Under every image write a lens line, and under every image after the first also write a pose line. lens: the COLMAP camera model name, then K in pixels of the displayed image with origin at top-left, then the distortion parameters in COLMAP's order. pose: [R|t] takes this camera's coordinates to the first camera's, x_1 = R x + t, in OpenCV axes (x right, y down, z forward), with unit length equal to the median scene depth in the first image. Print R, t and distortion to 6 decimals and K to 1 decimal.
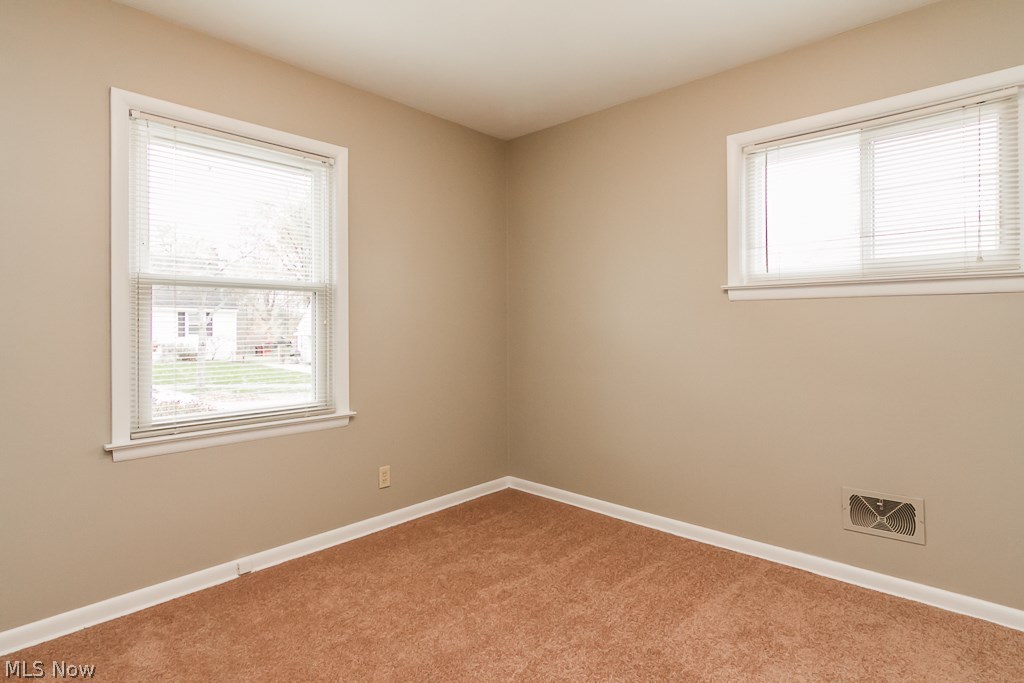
lens RADIAL K [[493.7, 0, 547.2], [0, 493.7, 325.9], [0, 0, 1]] dist [0.000653, 0.000284]
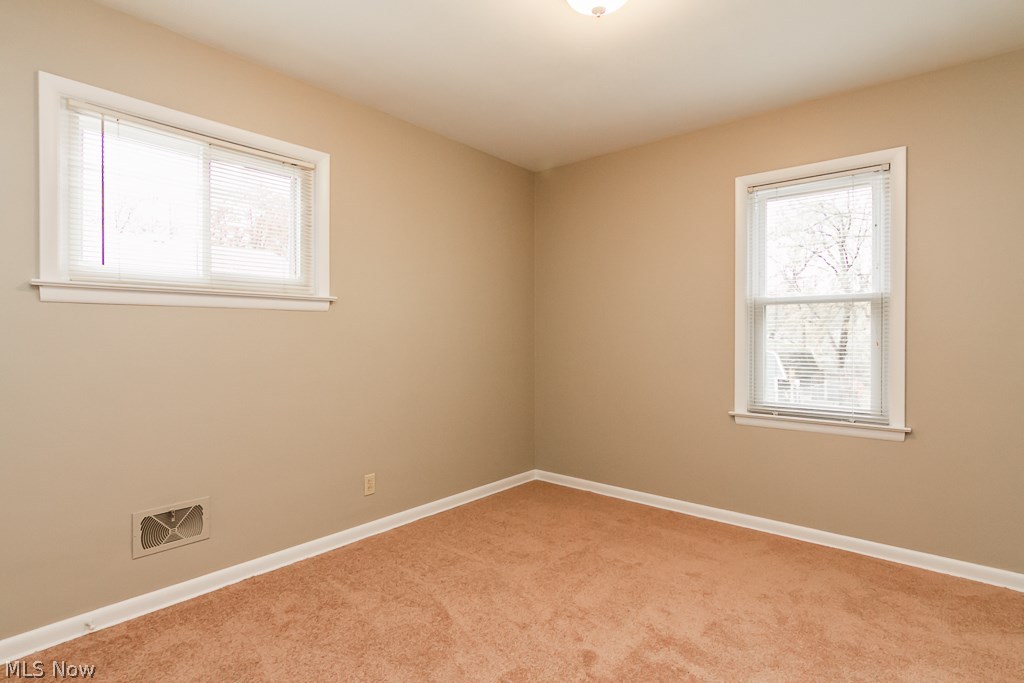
lens RADIAL K [[525.4, 0, 509.1], [0, 525.4, 327.7], [0, 0, 1]] dist [-0.000923, -0.000495]
pose [[0.019959, 0.012193, 0.999726, -0.432467], [-0.000670, 0.999926, -0.012182, -0.004308], [-0.999801, -0.000427, 0.019966, 0.355310]]
